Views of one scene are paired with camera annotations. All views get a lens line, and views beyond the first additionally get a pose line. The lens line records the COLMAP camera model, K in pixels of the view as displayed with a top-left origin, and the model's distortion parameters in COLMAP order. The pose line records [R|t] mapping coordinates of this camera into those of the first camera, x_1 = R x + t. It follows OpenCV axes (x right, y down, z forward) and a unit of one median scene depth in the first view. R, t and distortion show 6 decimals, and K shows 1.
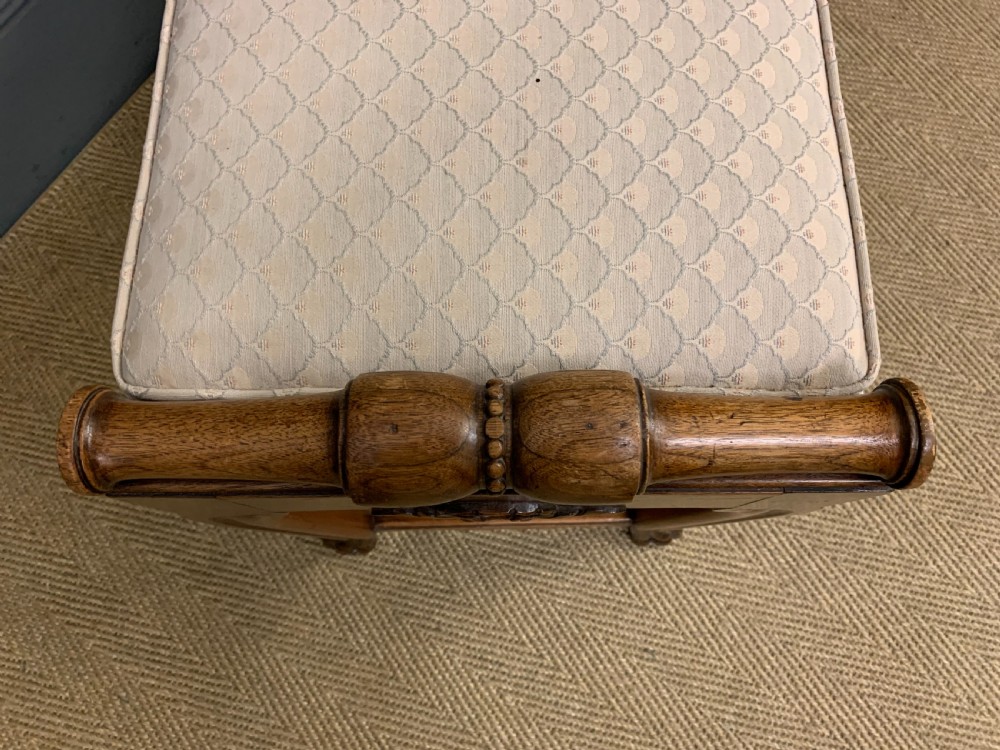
lens RADIAL K [[767.3, 0, 500.9], [0, 767.3, 376.7], [0, 0, 1]] dist [0.009957, 0.004621]
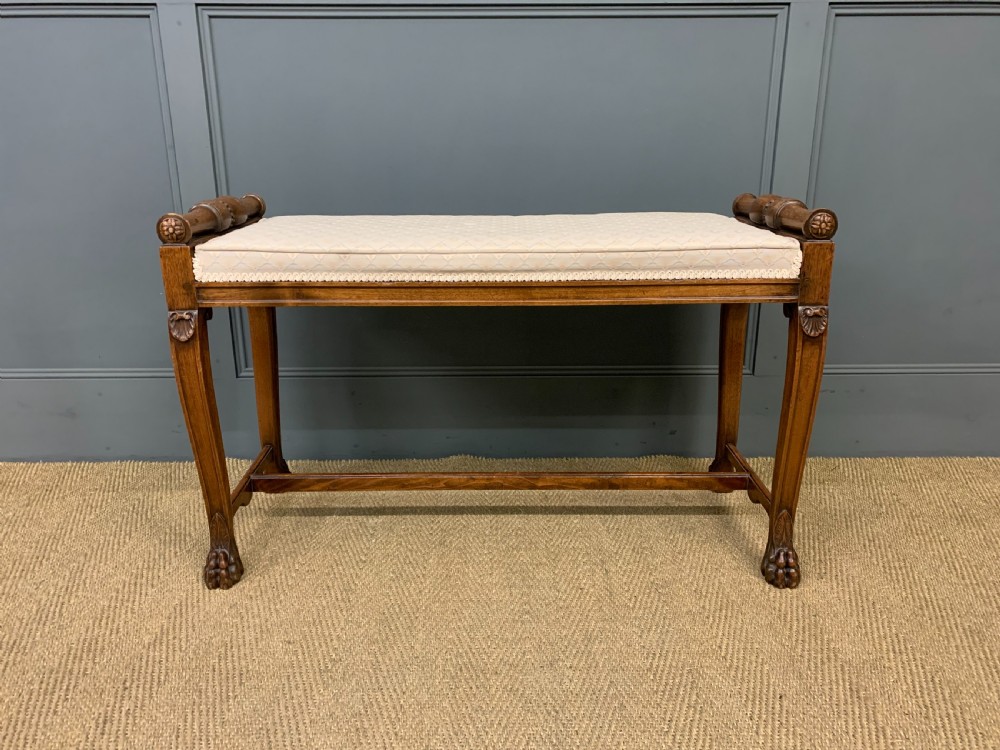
lens RADIAL K [[767.3, 0, 500.9], [0, 767.3, 376.7], [0, 0, 1]] dist [0.009957, 0.004621]
pose [[0.564628, 0.262985, -0.782326, 1.073221], [-0.798382, 0.414338, -0.436933, 0.189097], [0.209241, 0.871299, 0.443909, 0.178795]]
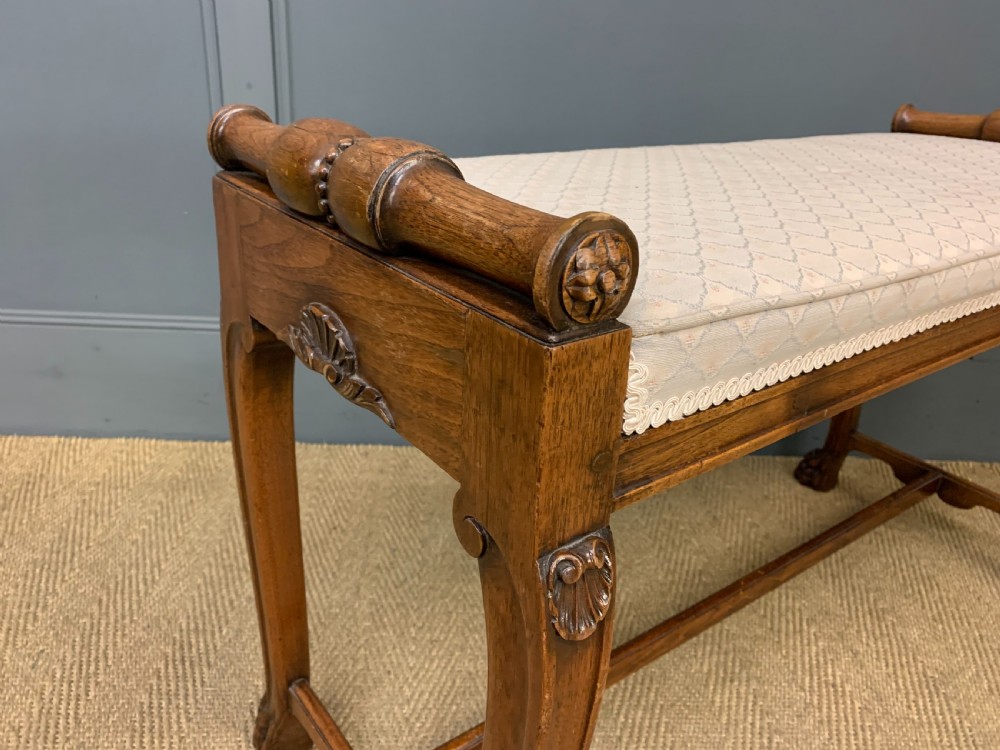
lens RADIAL K [[774.8, 0, 500.0], [0, 774.8, 375.0], [0, 0, 1]] dist [0.008272, -0.006544]
pose [[0.592221, 0.372624, -0.714441, 0.440830], [-0.792428, 0.430045, -0.432572, 0.218925], [0.146055, 0.822321, 0.549960, 0.236564]]
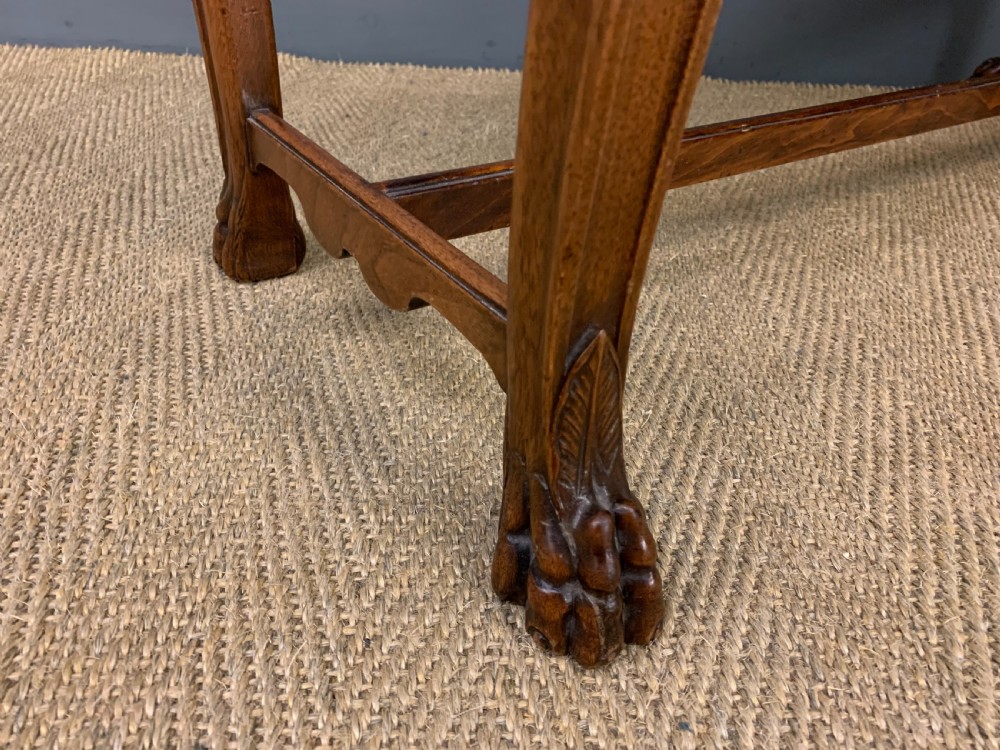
lens RADIAL K [[774.8, 0, 500.0], [0, 774.8, 375.0], [0, 0, 1]] dist [0.008272, -0.006544]
pose [[0.541897, 0.502691, -0.673535, 0.378427], [-0.823141, 0.479234, -0.304588, 0.286157], [0.169668, 0.719469, 0.673481, 0.730469]]
